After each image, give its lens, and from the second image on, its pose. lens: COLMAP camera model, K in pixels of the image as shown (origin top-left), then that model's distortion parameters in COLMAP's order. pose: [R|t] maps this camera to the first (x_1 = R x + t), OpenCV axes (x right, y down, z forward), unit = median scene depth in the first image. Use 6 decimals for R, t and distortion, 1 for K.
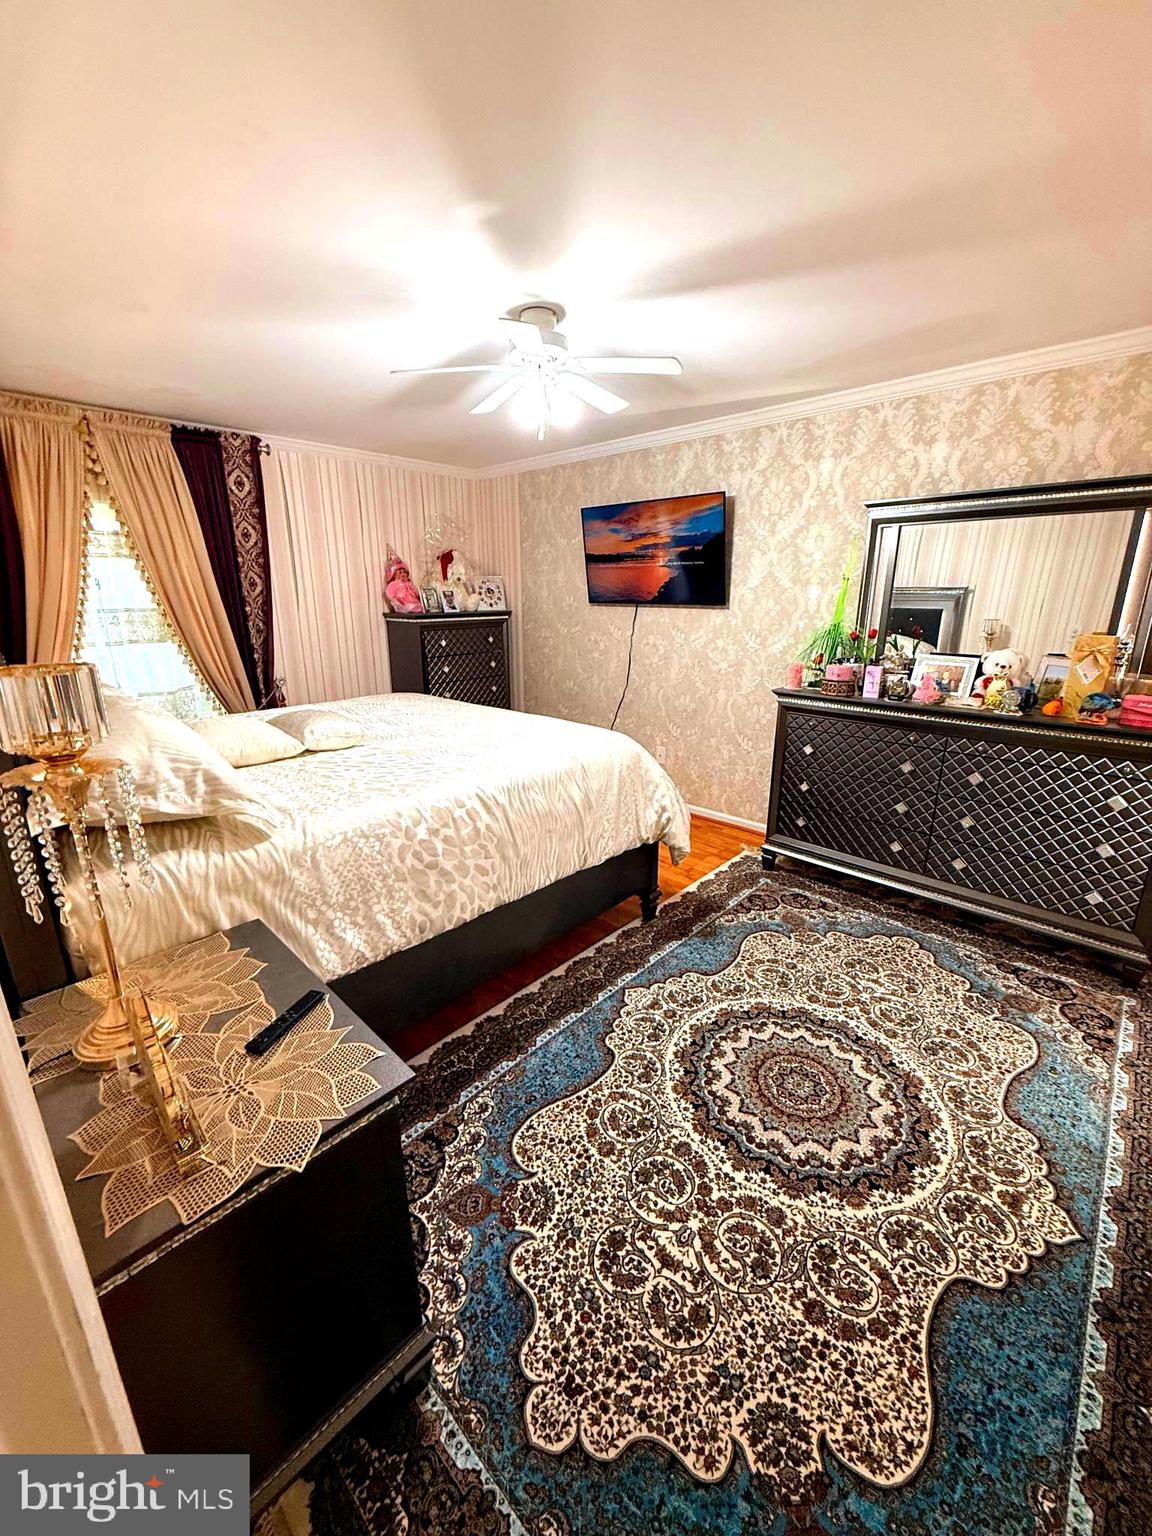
lens RADIAL K [[611.3, 0, 571.4], [0, 611.3, 763.7], [0, 0, 1]] dist [0.000749, -0.000121]
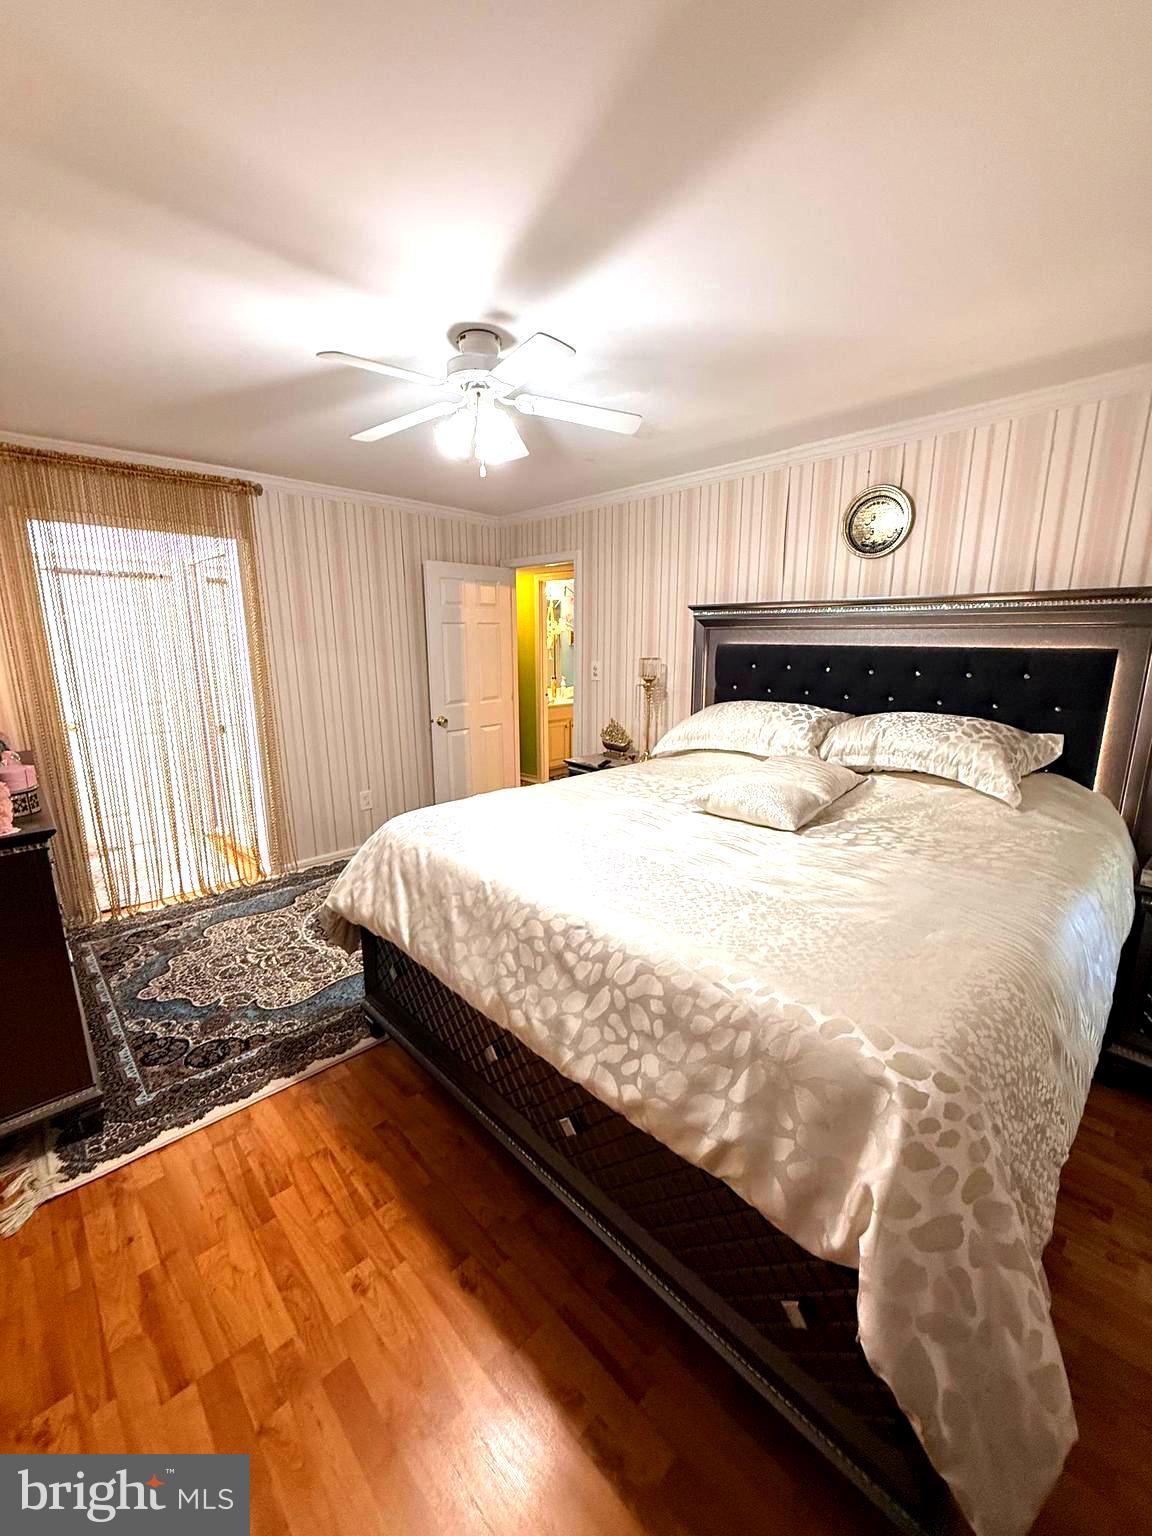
lens RADIAL K [[610.2, 0, 575.1], [0, 610.2, 763.4], [0, 0, 1]] dist [-0.000392, -0.000154]
pose [[-0.998797, -0.005952, 0.048669, -0.225466], [0.017555, 0.883387, 0.468315, -0.574527], [-0.045781, 0.468606, -0.882220, 1.953253]]
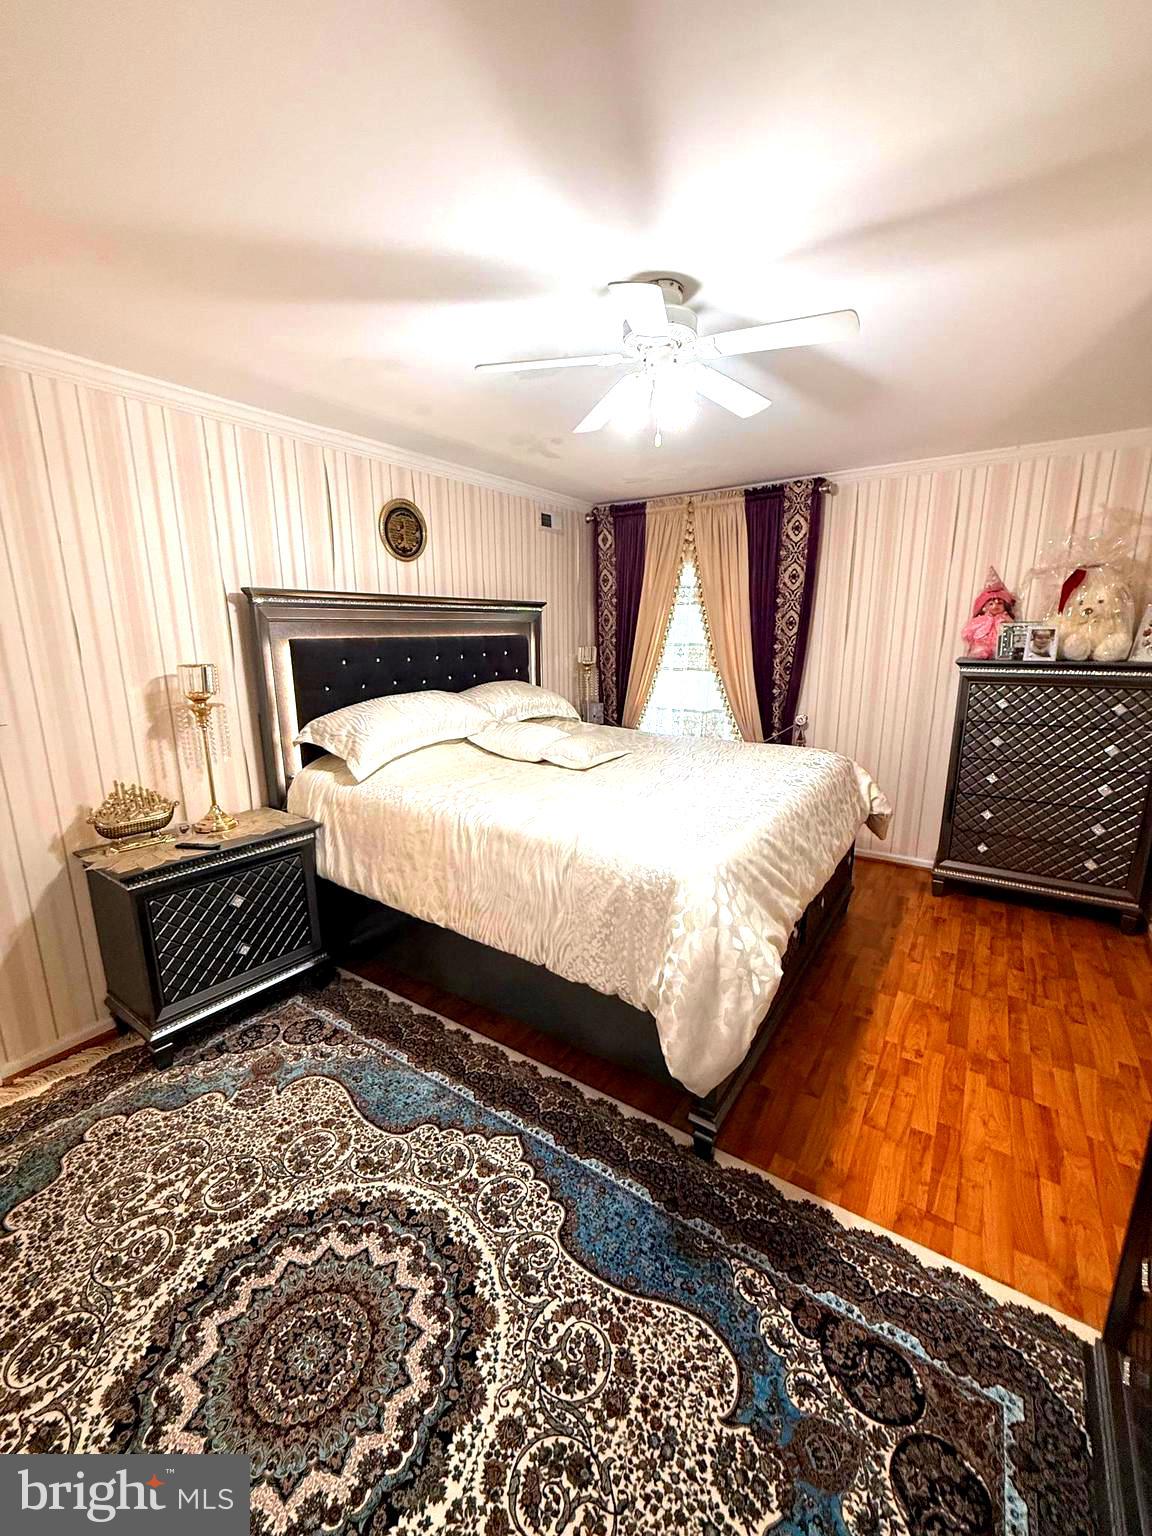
lens RADIAL K [[611.3, 0, 571.4], [0, 611.3, 763.7], [0, 0, 1]] dist [0.000749, -0.000121]
pose [[0.155651, 0.213739, -0.964411, 0.782183], [-0.262843, 0.950075, 0.168140, -0.243190], [0.952201, 0.227318, 0.204060, 0.826886]]
